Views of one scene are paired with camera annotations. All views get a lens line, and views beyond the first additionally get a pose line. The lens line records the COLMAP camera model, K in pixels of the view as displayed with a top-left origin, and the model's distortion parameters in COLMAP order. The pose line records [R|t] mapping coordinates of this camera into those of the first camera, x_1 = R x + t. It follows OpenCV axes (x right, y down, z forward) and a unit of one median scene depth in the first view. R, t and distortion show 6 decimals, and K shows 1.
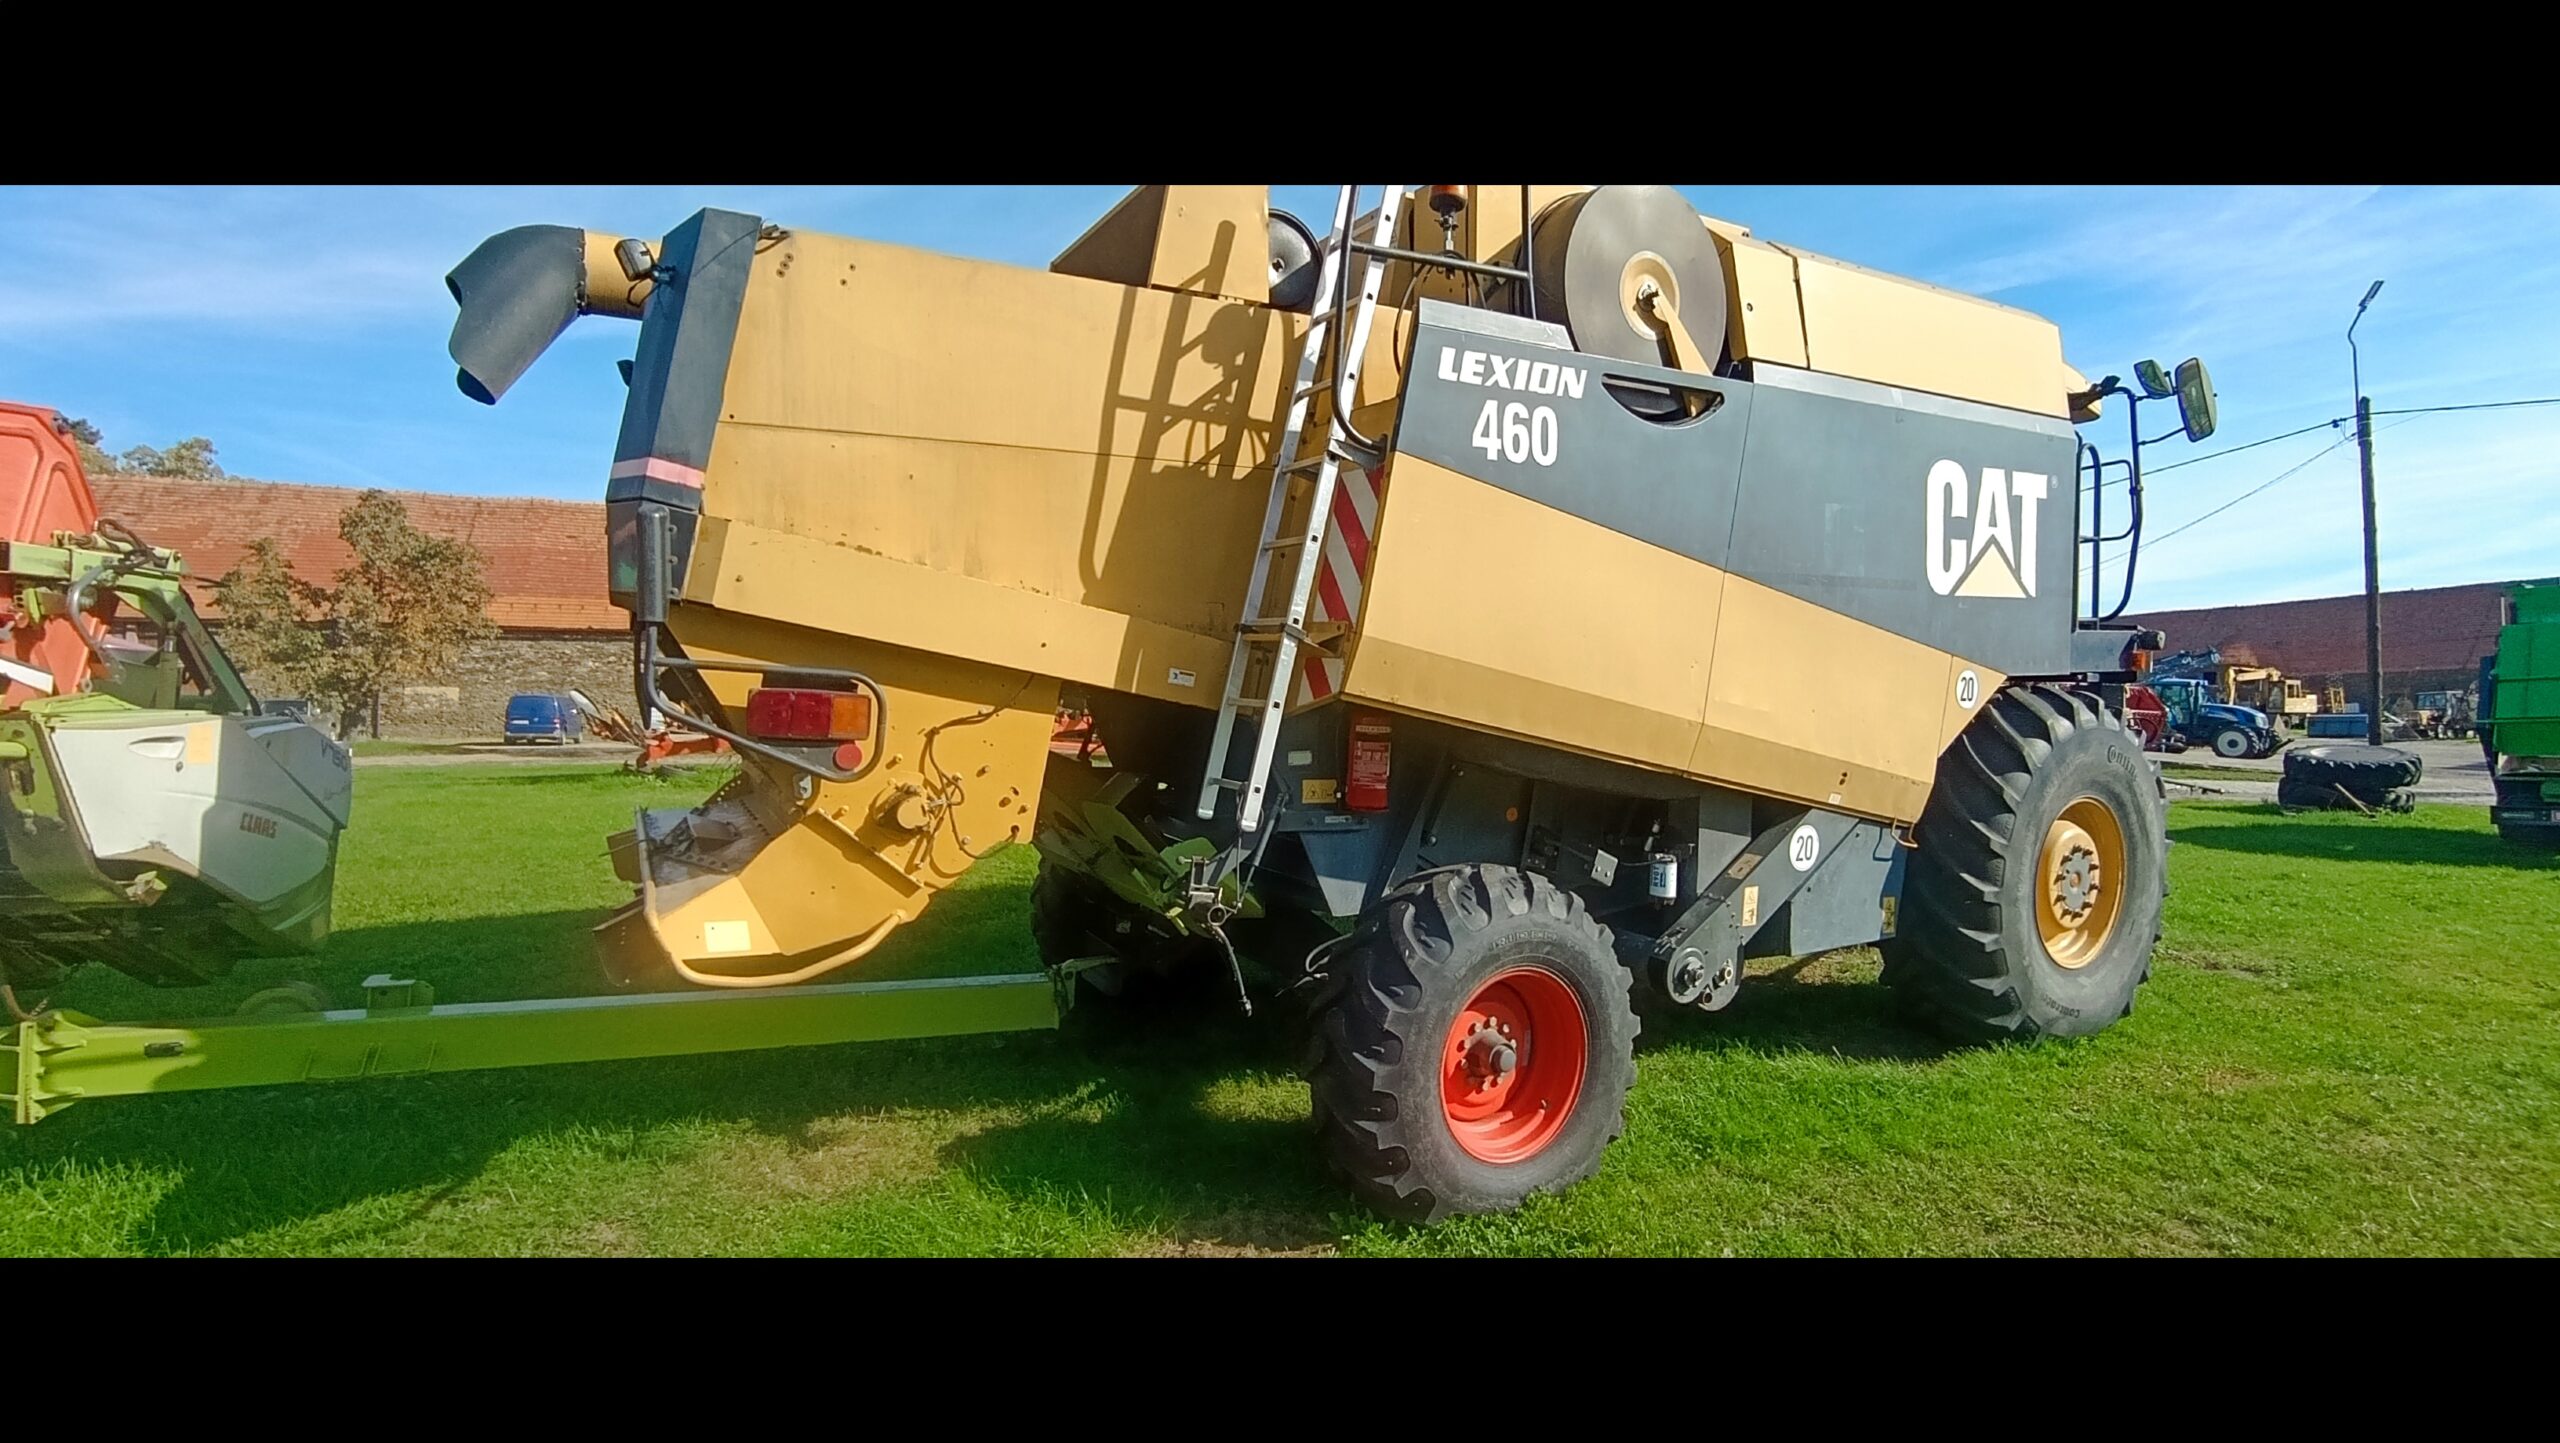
lens RADIAL K [[1157.3, 0, 1287.5], [0, 1157.3, 706.5], [0, 0, 1]] dist [-0.003495, -0.000225]
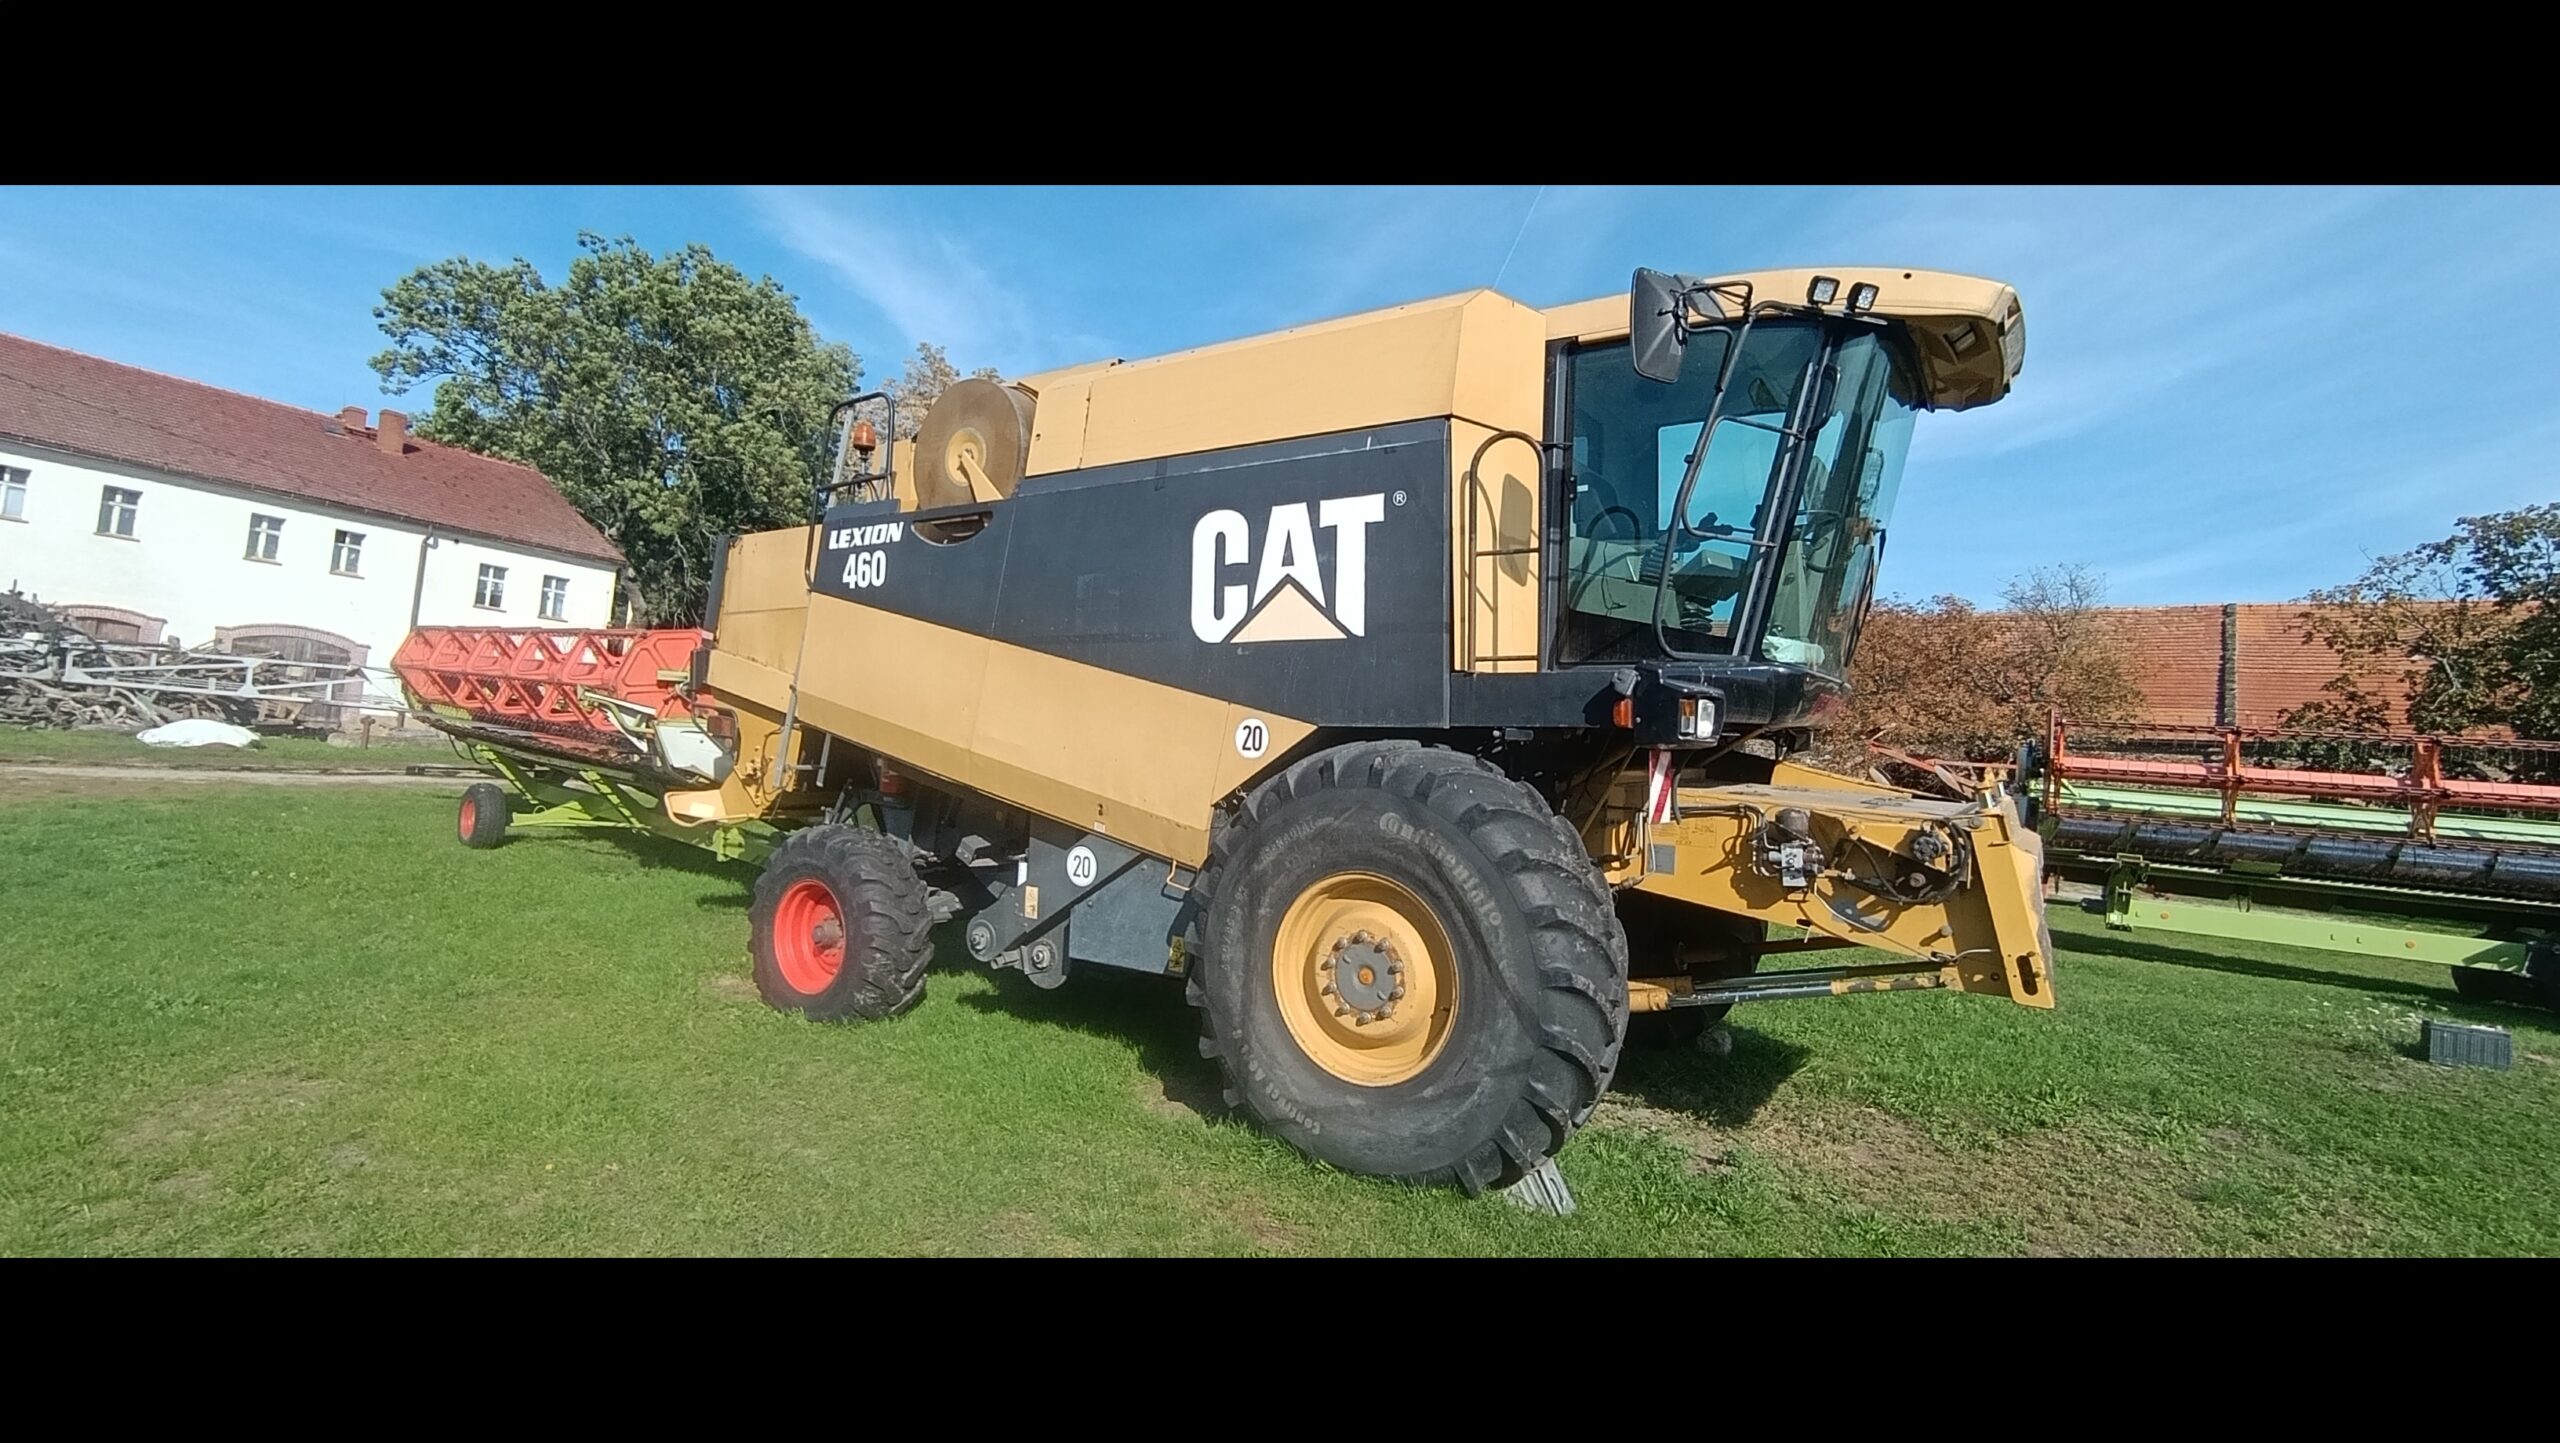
lens RADIAL K [[1157.3, 0, 1287.5], [0, 1157.3, 706.5], [0, 0, 1]] dist [-0.003495, -0.000225]
pose [[0.449450, -0.015306, -0.893174, 1.505361], [-0.066859, 0.996472, -0.050720, 0.005948], [0.890800, 0.082513, 0.446842, 0.613338]]
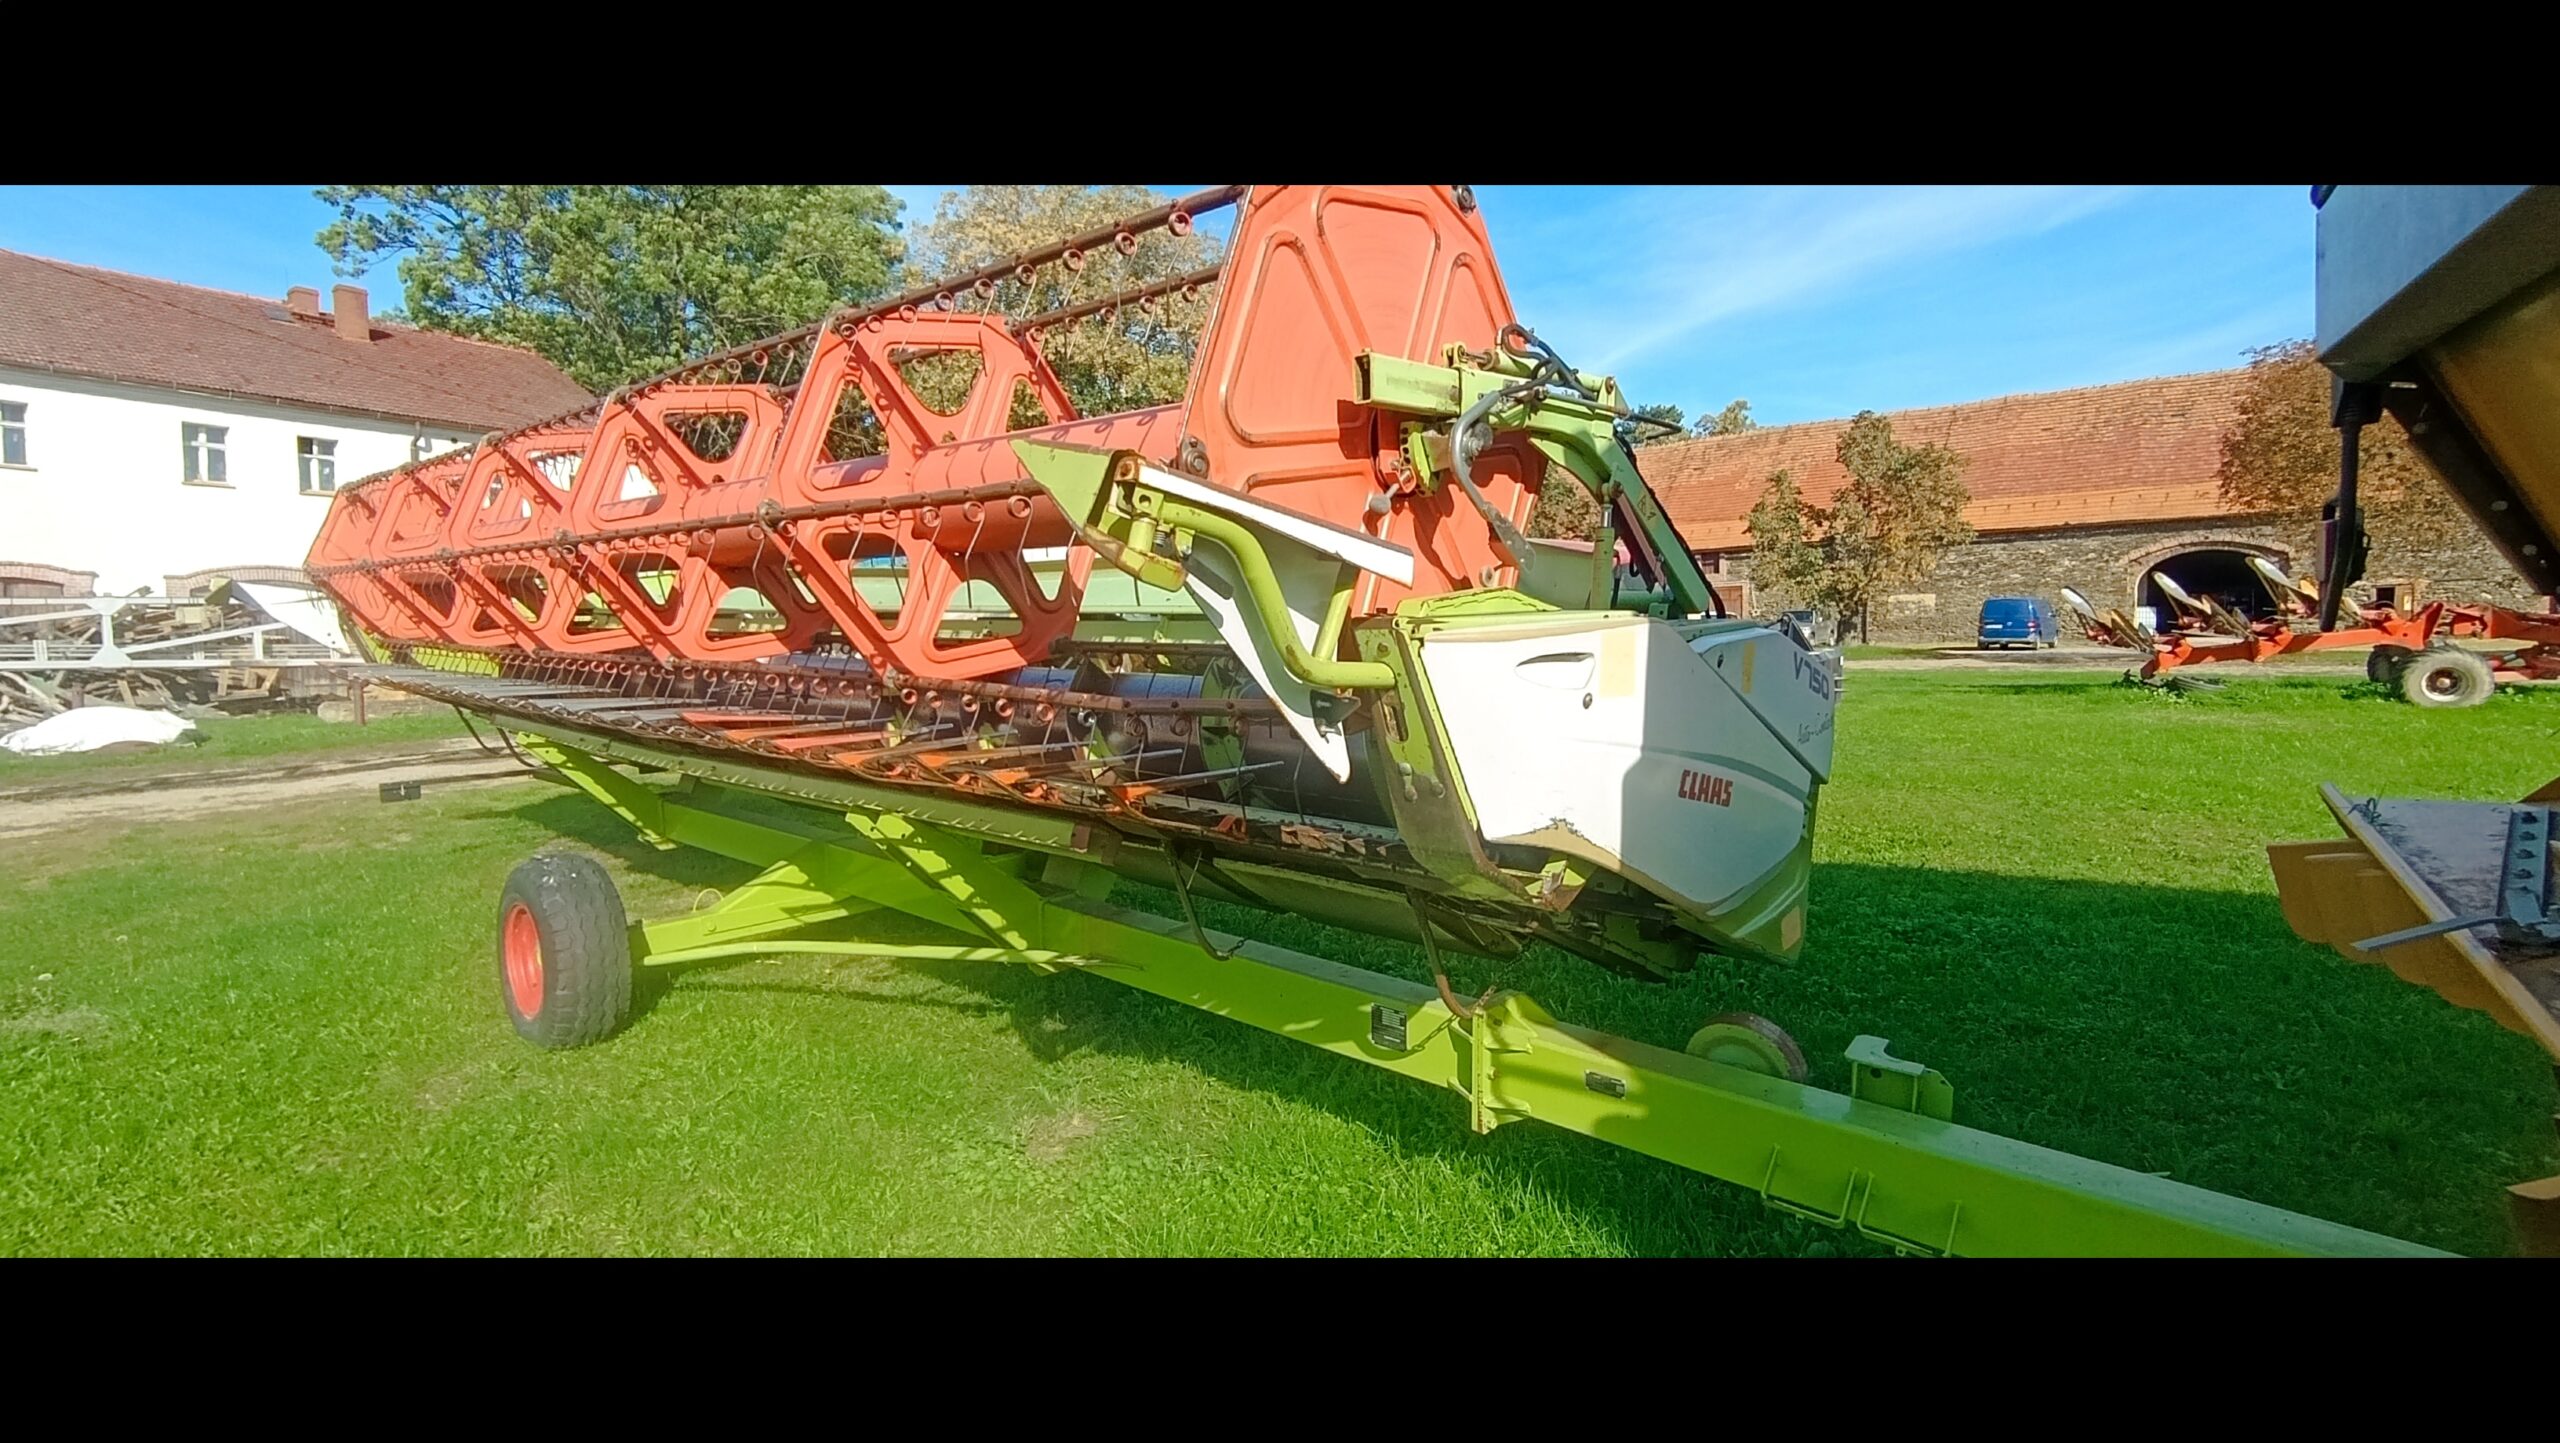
lens RADIAL K [[1157.3, 0, 1287.5], [0, 1157.3, 706.5], [0, 0, 1]] dist [-0.003495, -0.000225]
pose [[0.426072, 0.046698, -0.903483, -0.287217], [0.028497, 0.997479, 0.064995, 0.006299], [0.904240, -0.053439, 0.423667, 0.362722]]
